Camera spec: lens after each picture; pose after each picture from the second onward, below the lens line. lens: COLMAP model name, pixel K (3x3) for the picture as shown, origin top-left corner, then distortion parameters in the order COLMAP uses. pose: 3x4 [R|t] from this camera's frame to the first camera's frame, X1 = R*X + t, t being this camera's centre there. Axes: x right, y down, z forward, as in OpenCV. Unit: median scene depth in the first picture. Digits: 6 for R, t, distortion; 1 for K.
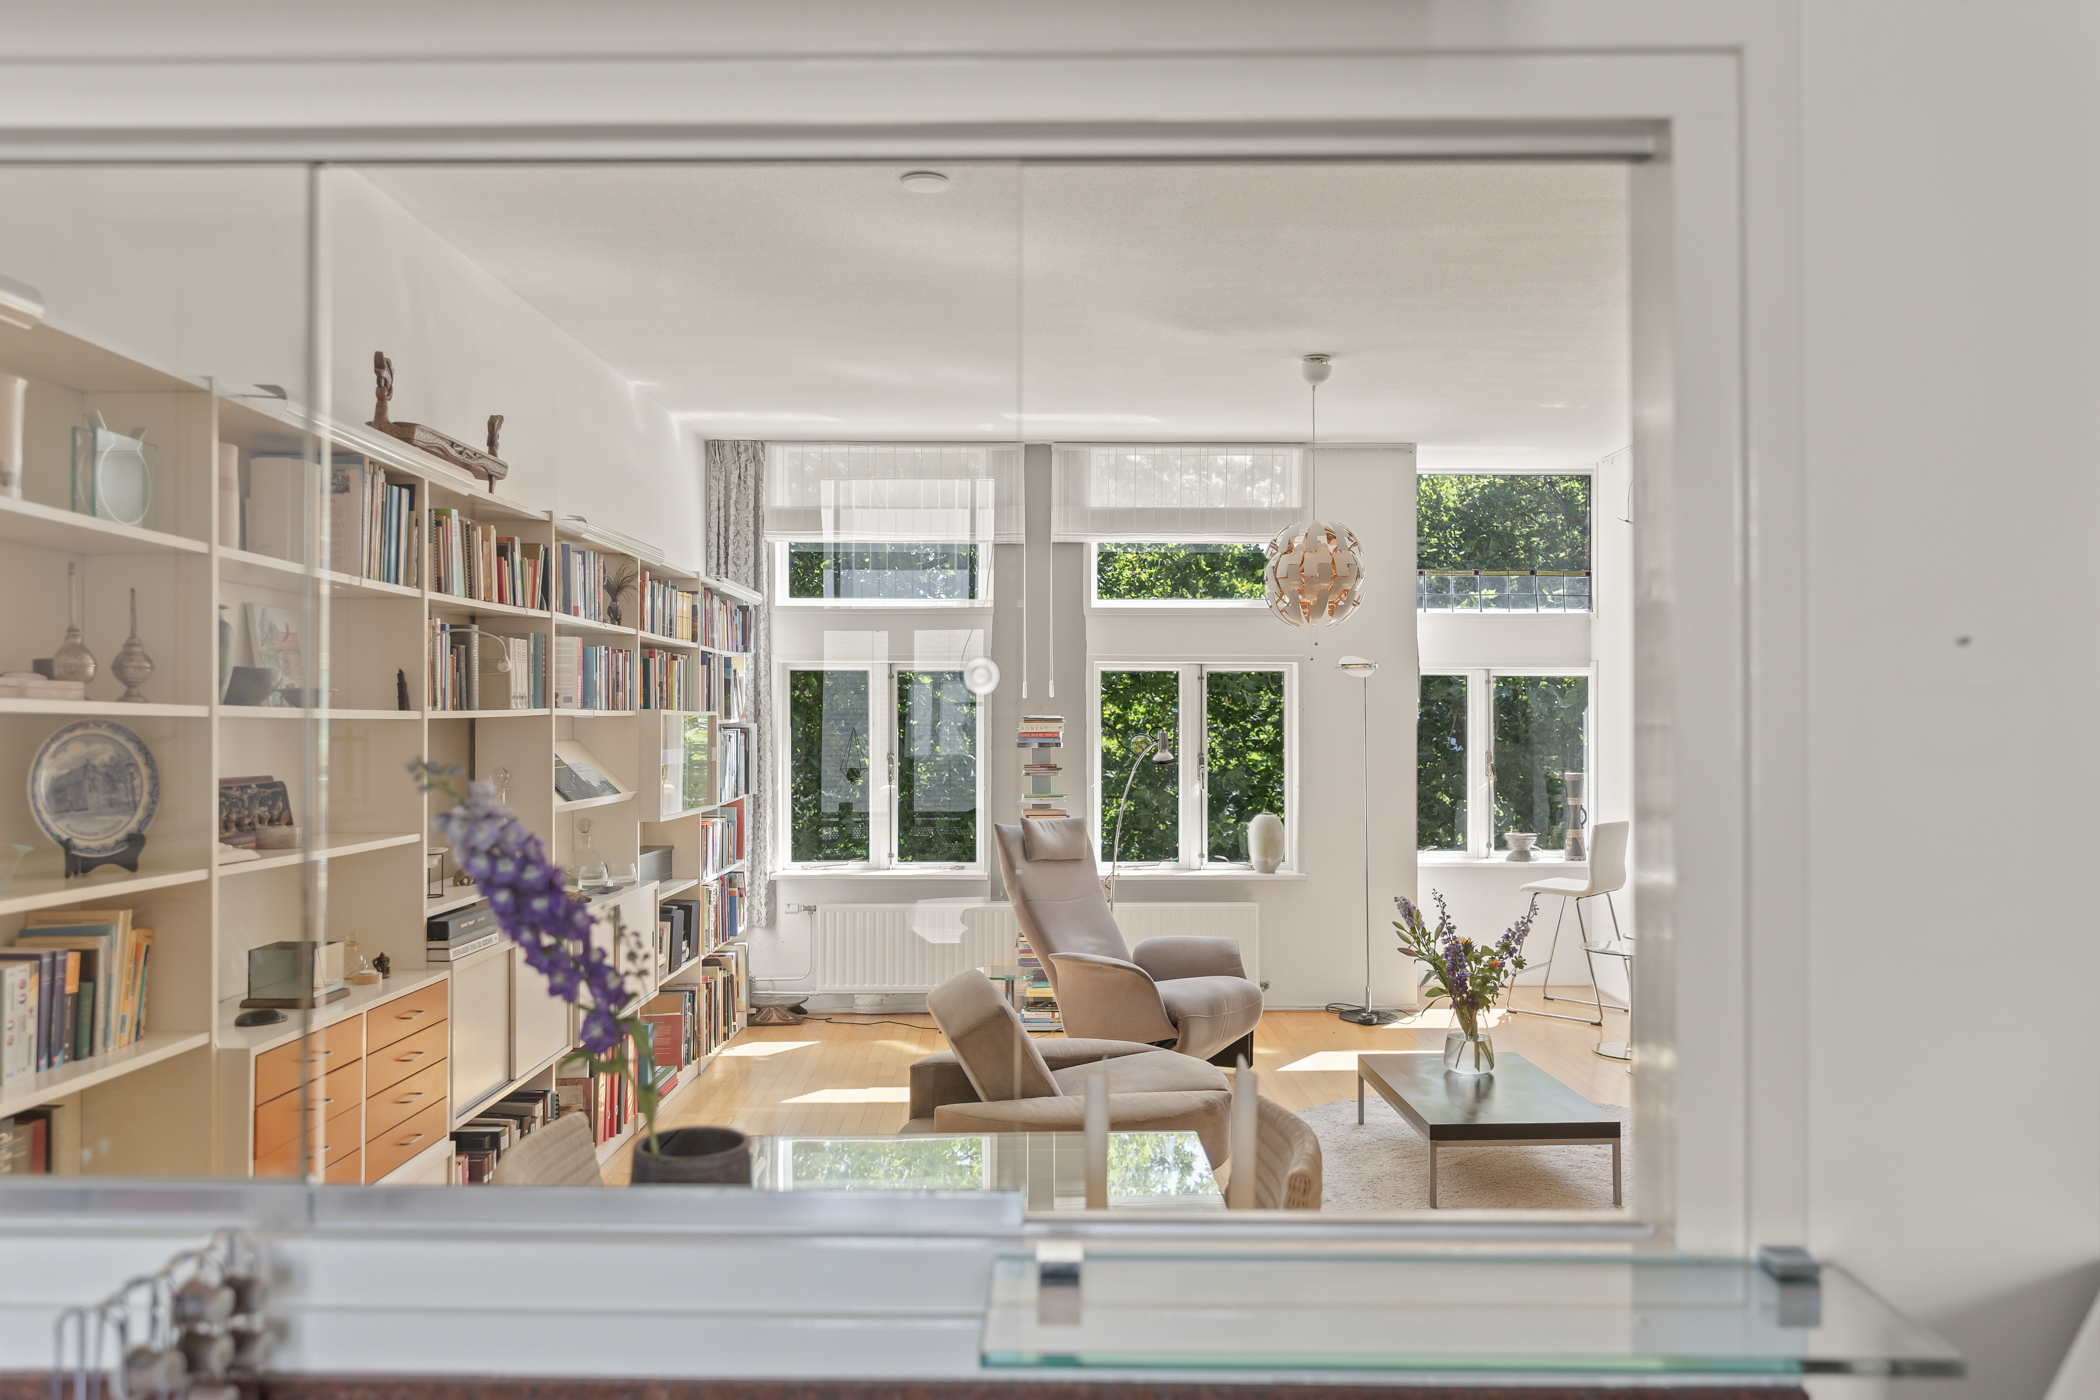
lens RADIAL K [[1553.4, 0, 1050.0], [0, 1553.4, 700.0], [0, 0, 1]] dist [0.000082, -0.000064]
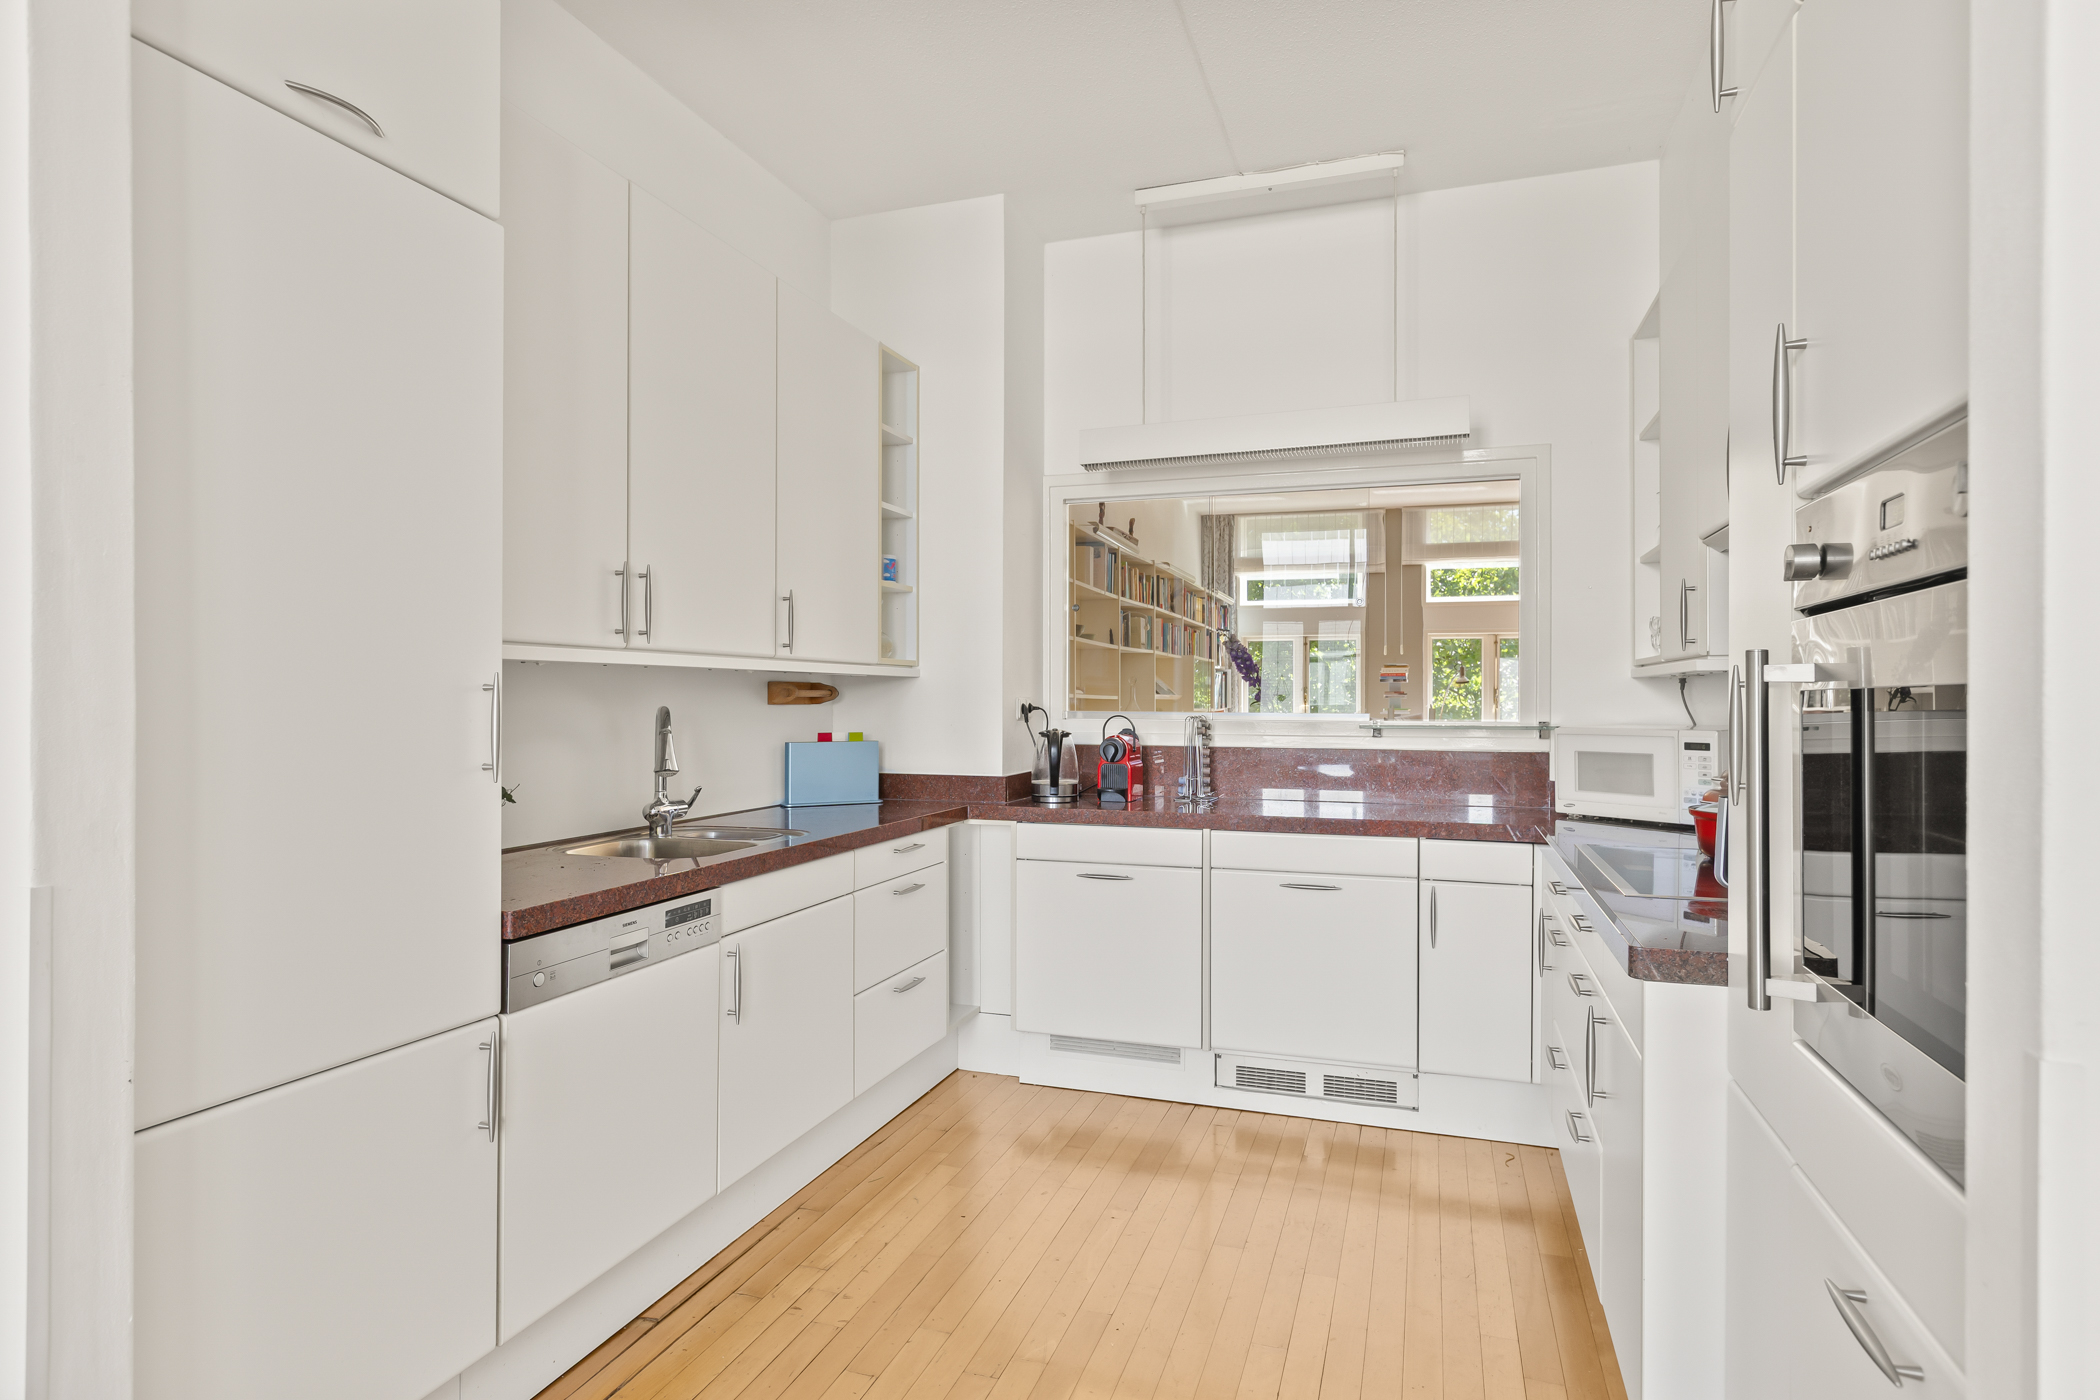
lens RADIAL K [[1168.6, 0, 1004.5], [0, 1168.6, 699.4], [0, 0, 1]] dist [-0.000380, -0.000594]
pose [[0.943227, 0.002533, -0.332139, 0.019353], [0.000840, 0.999950, 0.010011, 0.041247], [0.332147, -0.009722, 0.943177, -0.443971]]
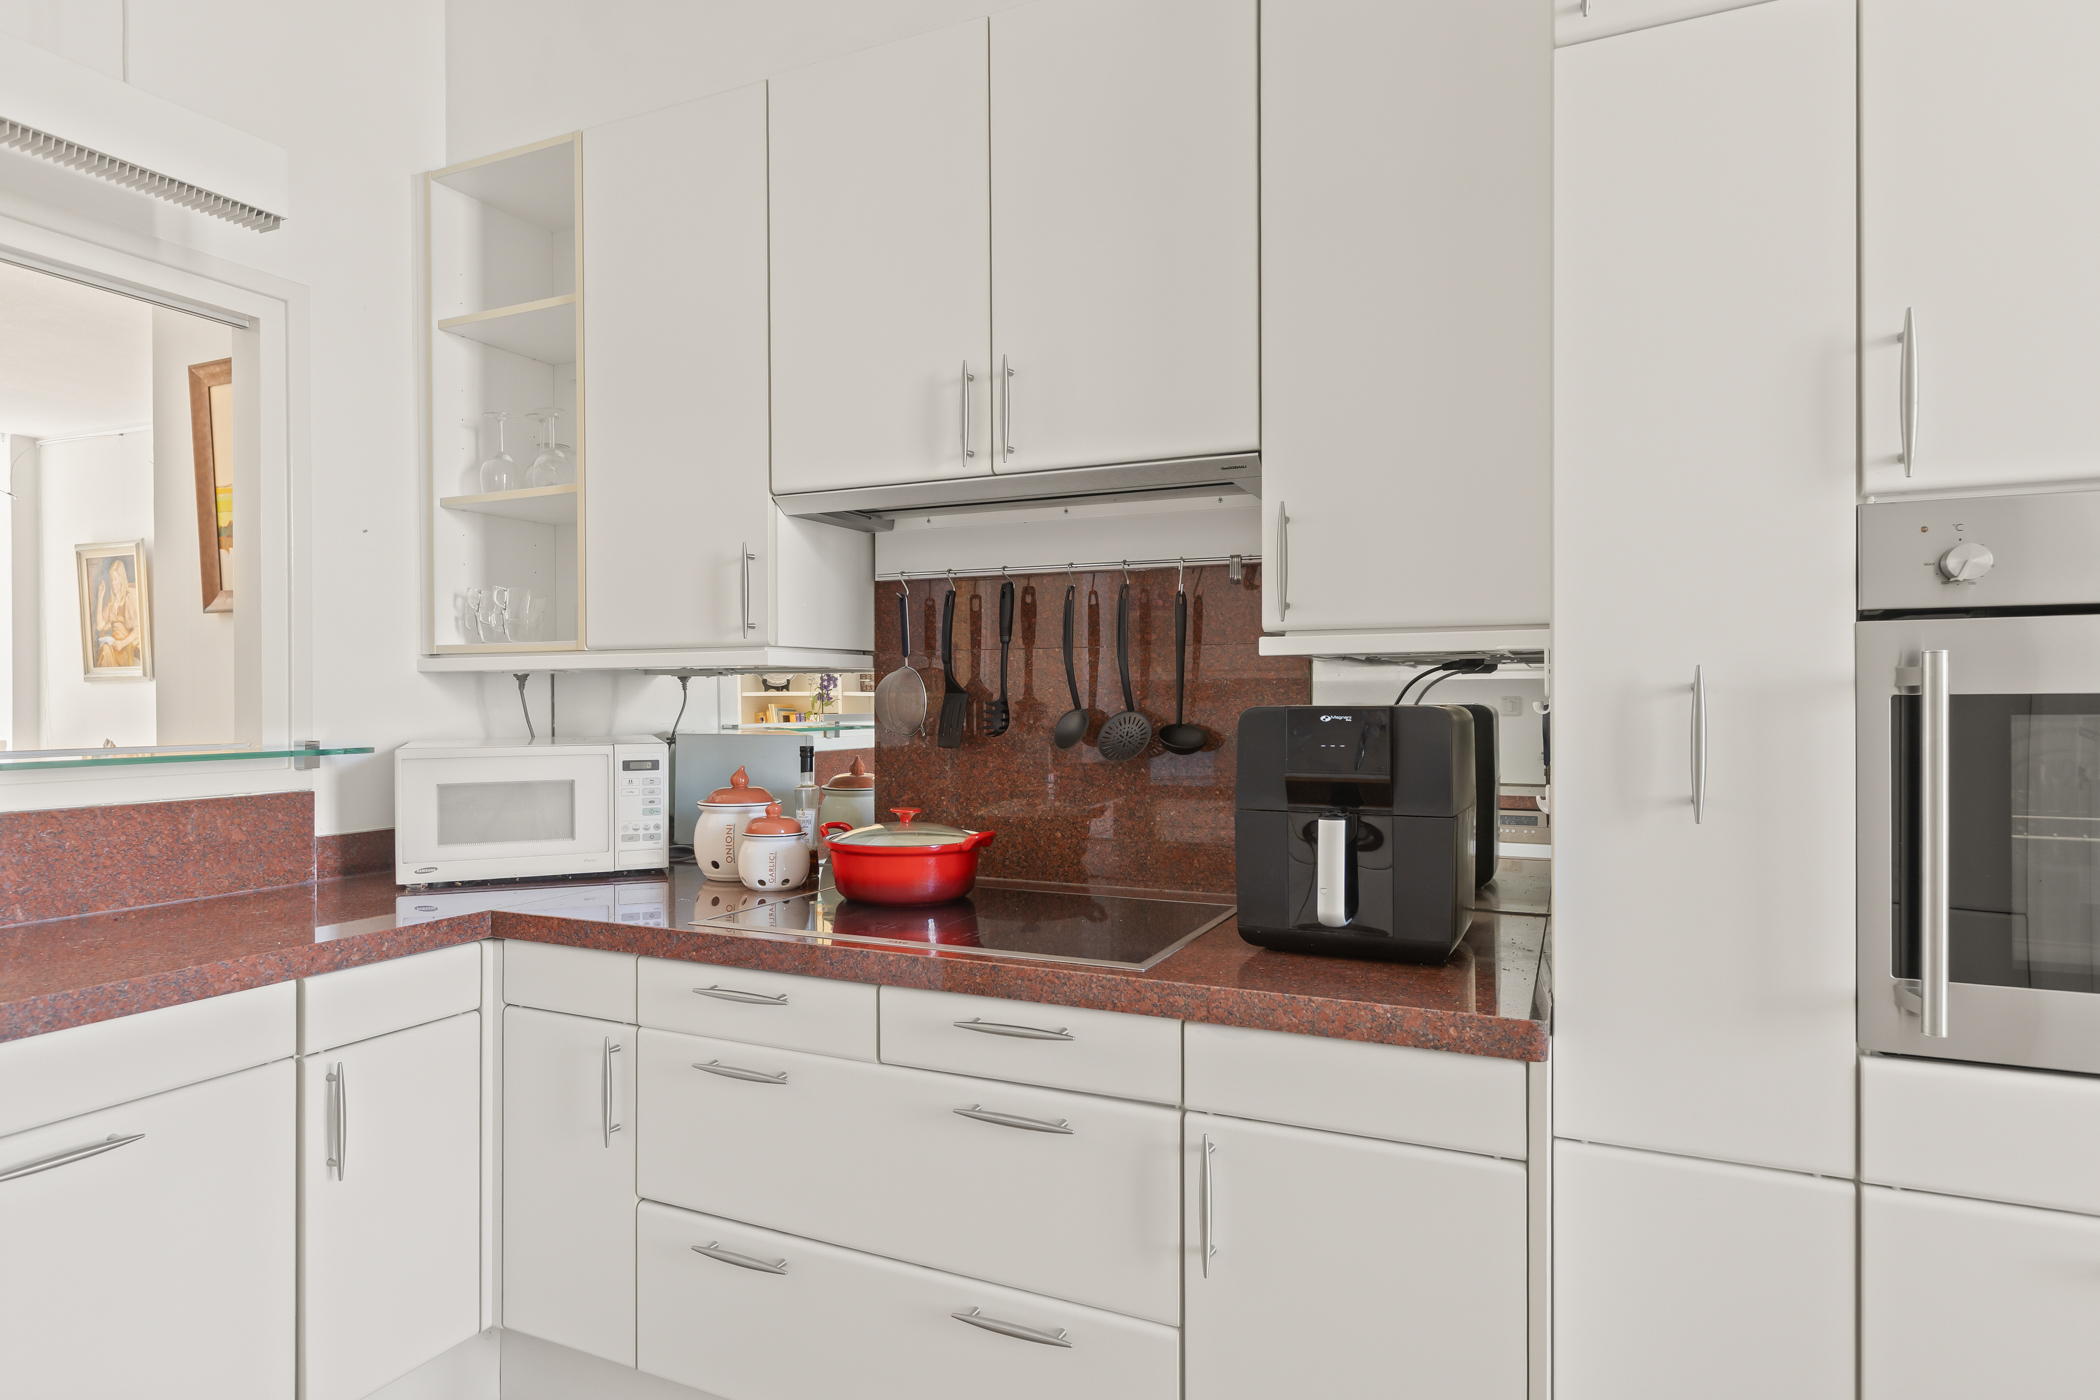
lens RADIAL K [[1168.6, 0, 1004.5], [0, 1168.6, 699.4], [0, 0, 1]] dist [-0.000380, -0.000594]
pose [[0.425181, -0.001663, 0.905107, -0.143153], [-0.004482, 0.999982, 0.003943, 0.043144], [-0.905097, -0.005733, 0.425166, -0.166645]]
